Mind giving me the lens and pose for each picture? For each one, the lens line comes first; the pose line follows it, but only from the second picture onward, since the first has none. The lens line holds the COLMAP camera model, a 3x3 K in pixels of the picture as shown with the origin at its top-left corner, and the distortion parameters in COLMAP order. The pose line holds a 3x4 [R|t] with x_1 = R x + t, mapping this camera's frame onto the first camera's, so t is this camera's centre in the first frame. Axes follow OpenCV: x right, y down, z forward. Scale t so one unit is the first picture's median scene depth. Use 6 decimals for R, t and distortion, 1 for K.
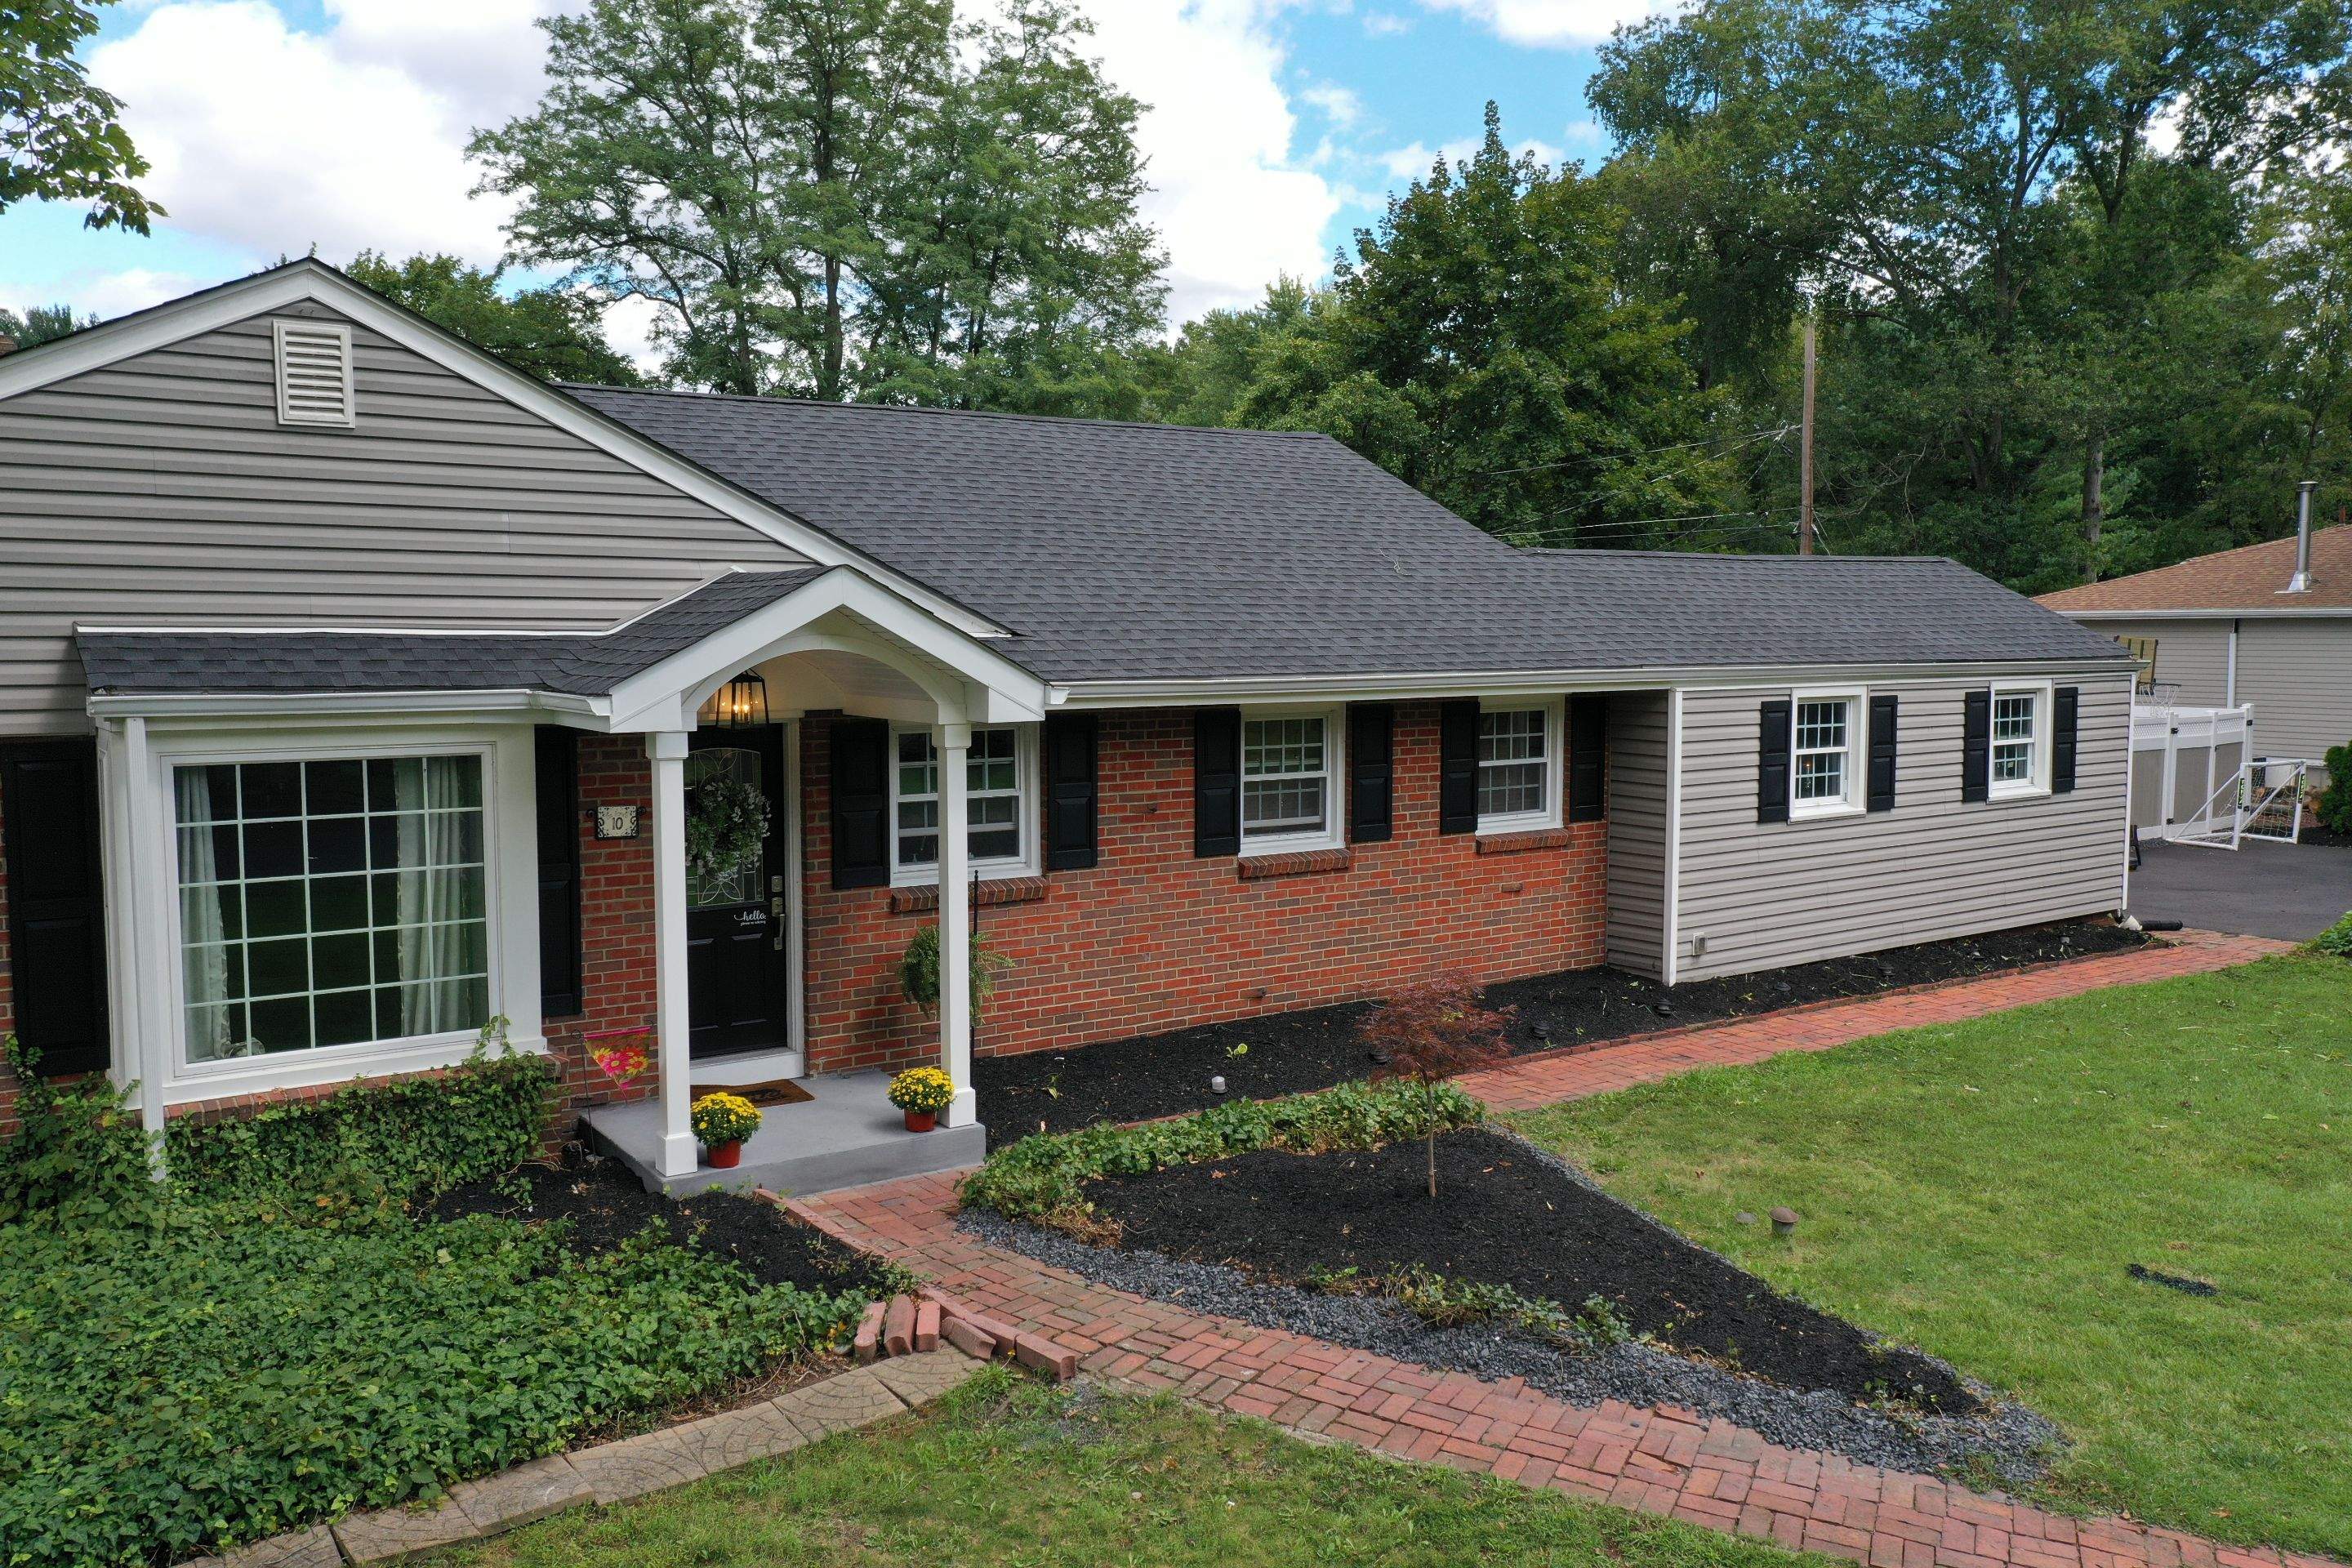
lens RADIAL K [[1856.8, 0, 1174.6], [0, 1856.8, 787.9], [0, 0, 1]] dist [0.021241, -0.009220]
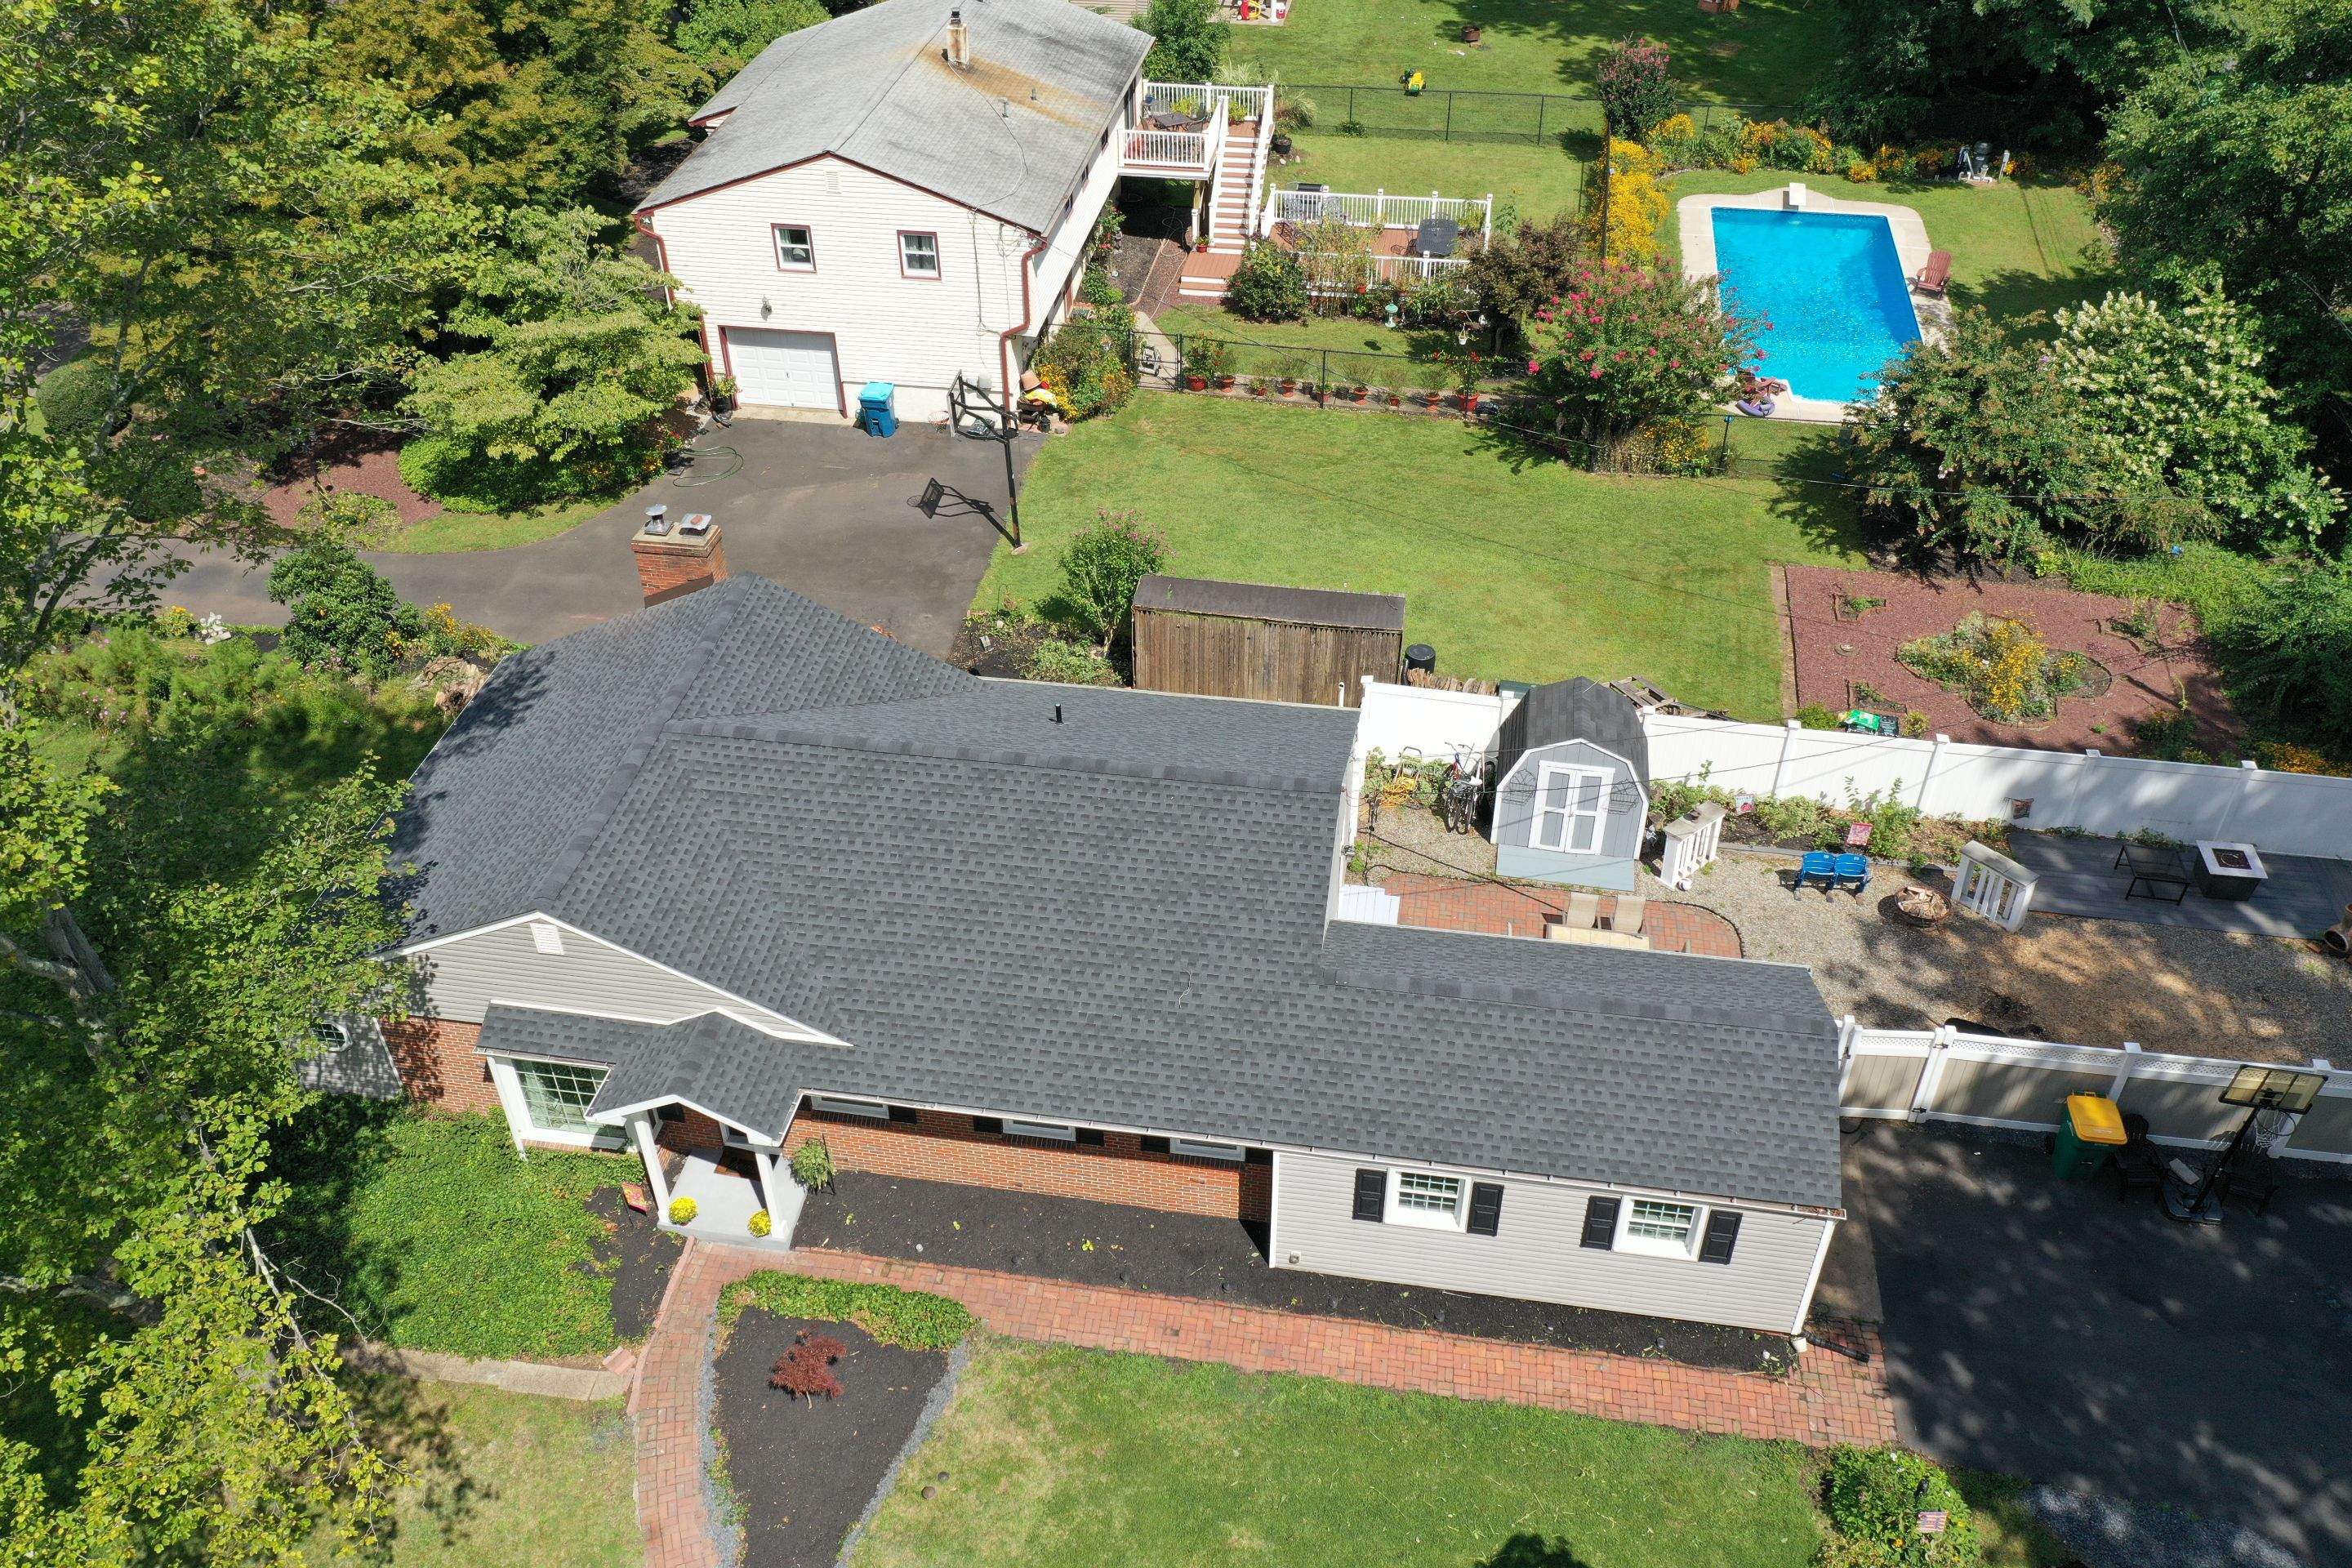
lens RADIAL K [[1868.0, 0, 1176.0], [0, 1868.0, 784.0], [0, 0, 1]] dist [0.015784, 0.002831]
pose [[0.715981, 0.430033, -0.549948, 1.037441], [-0.057858, 0.821597, 0.567125, -1.325955], [0.695718, -0.374231, 0.613129, 0.061650]]
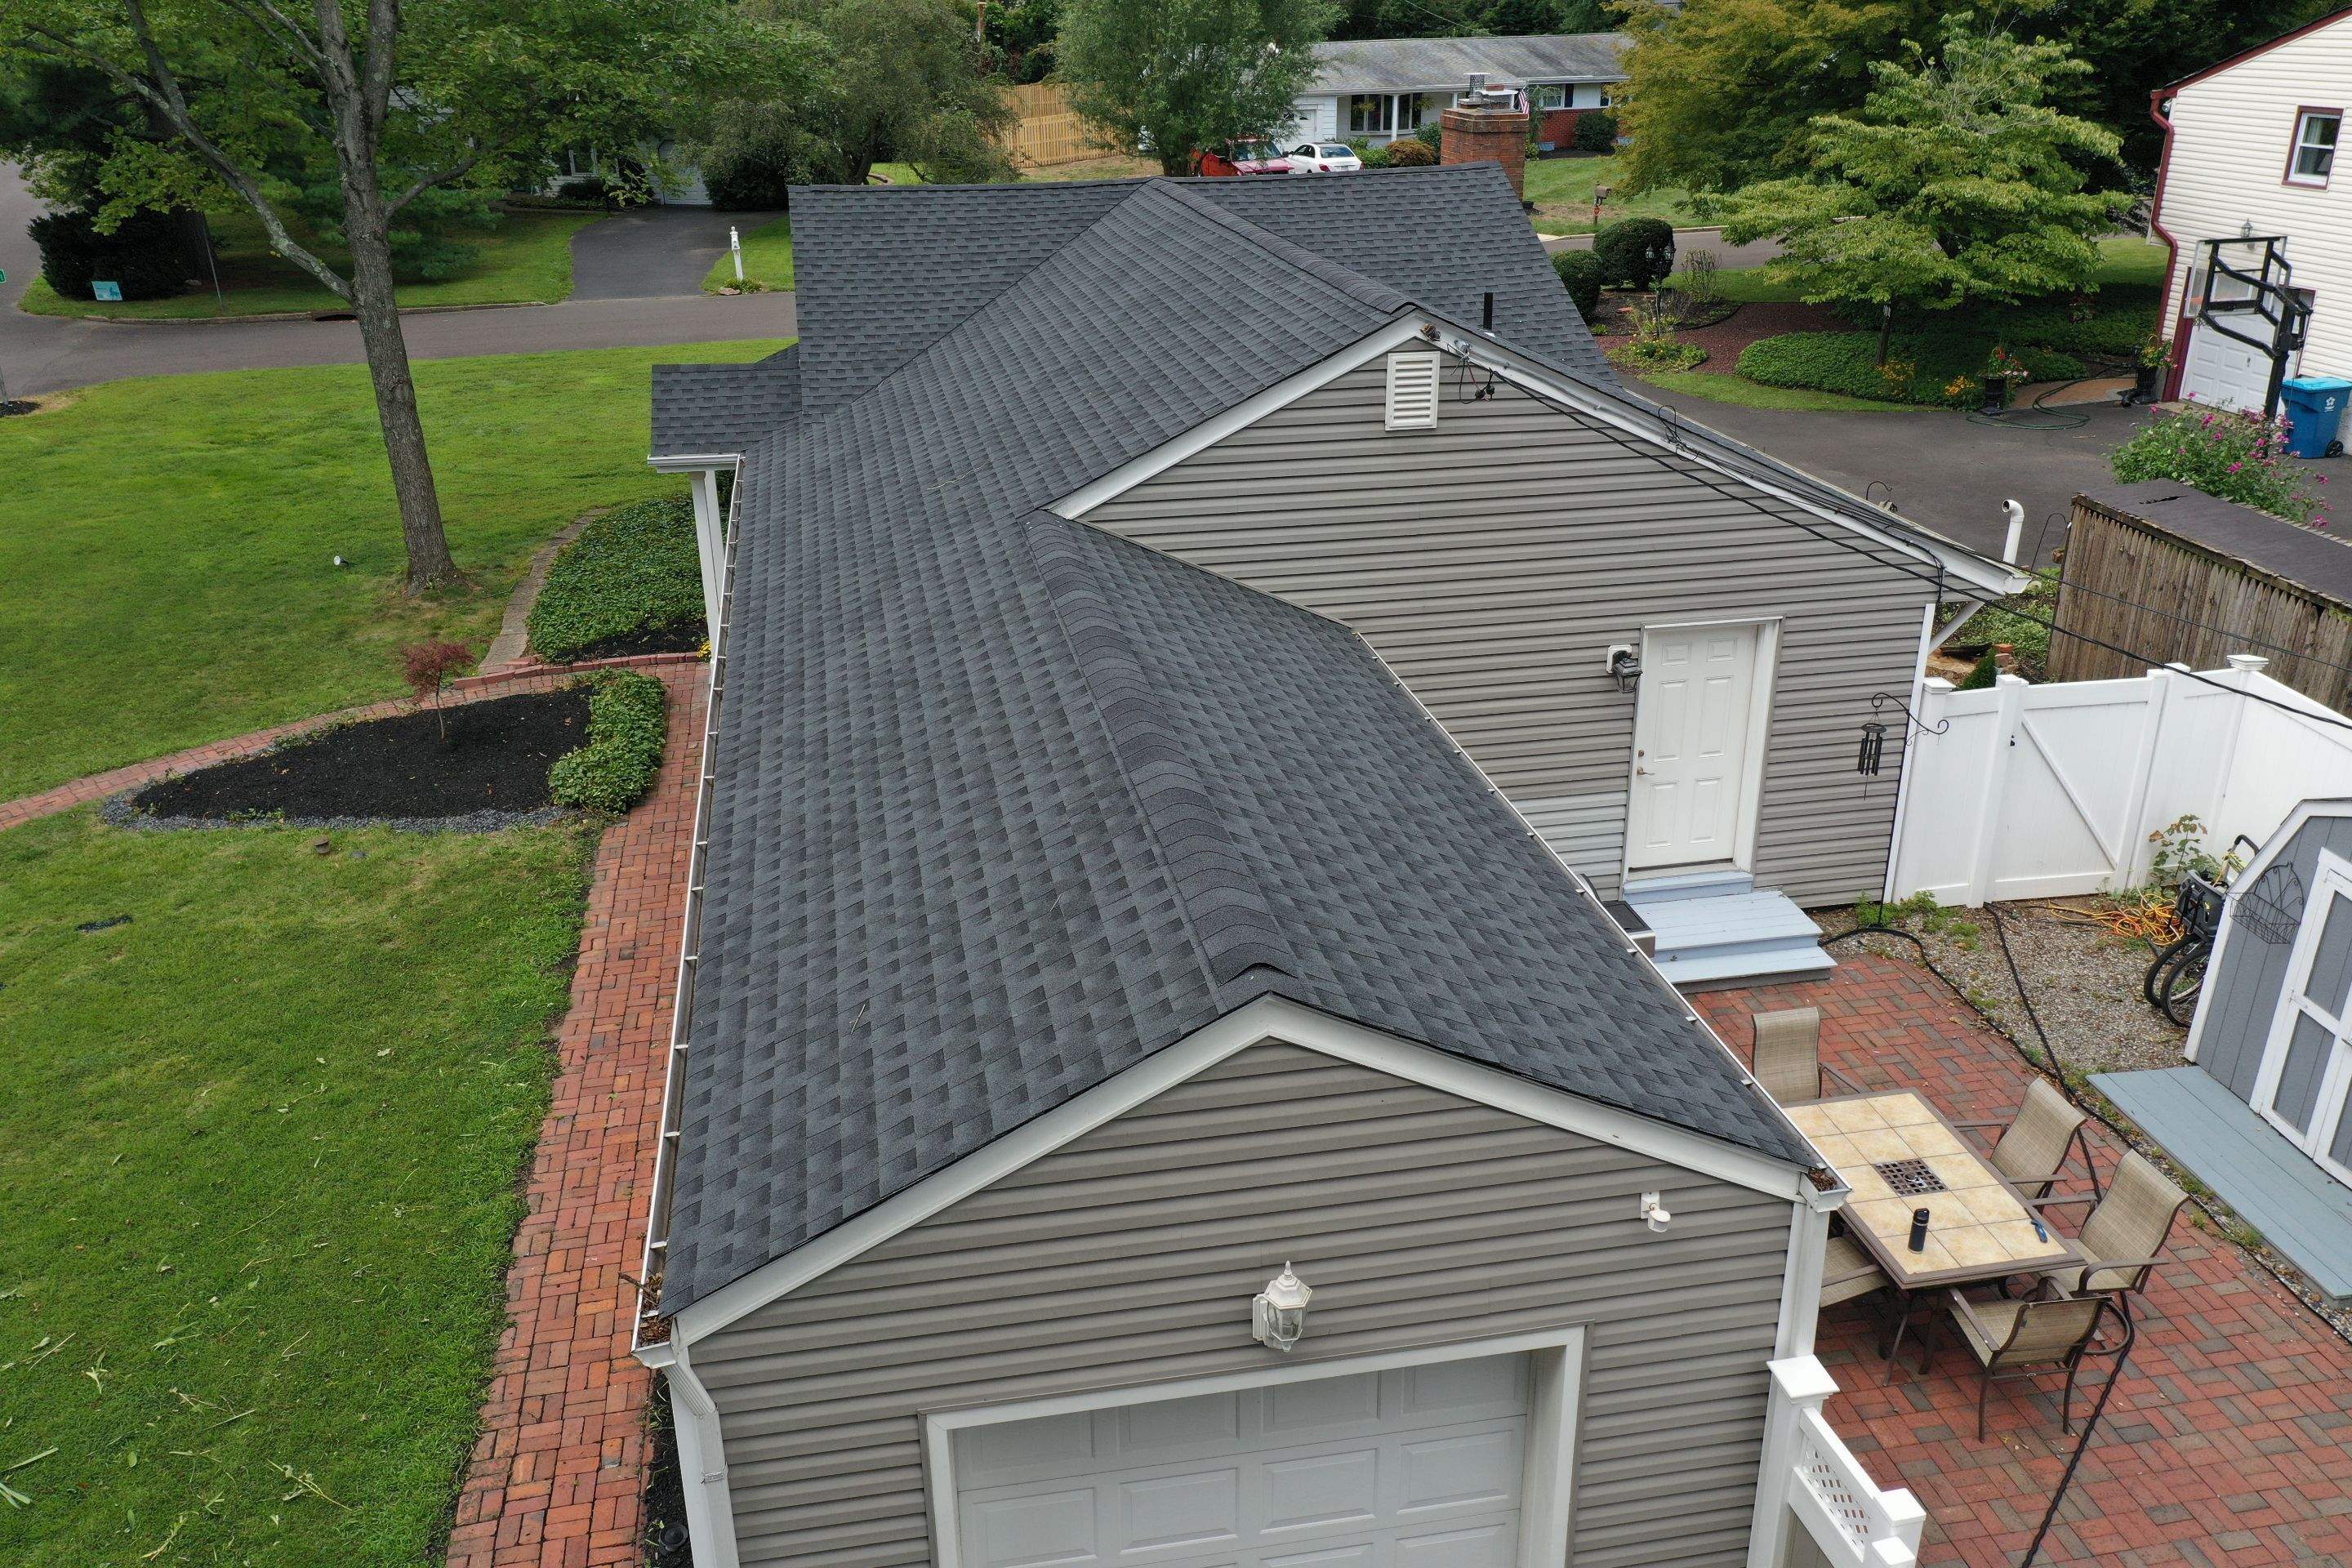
lens RADIAL K [[1872.1, 0, 1178.1], [0, 1872.1, 784.5], [0, 0, 1]] dist [0.017943, 0.003214]
pose [[-0.414206, 0.359623, -0.836125, 0.993250], [-0.071051, 0.903055, 0.423607, -0.420140], [0.907406, 0.234868, -0.348500, 1.608564]]
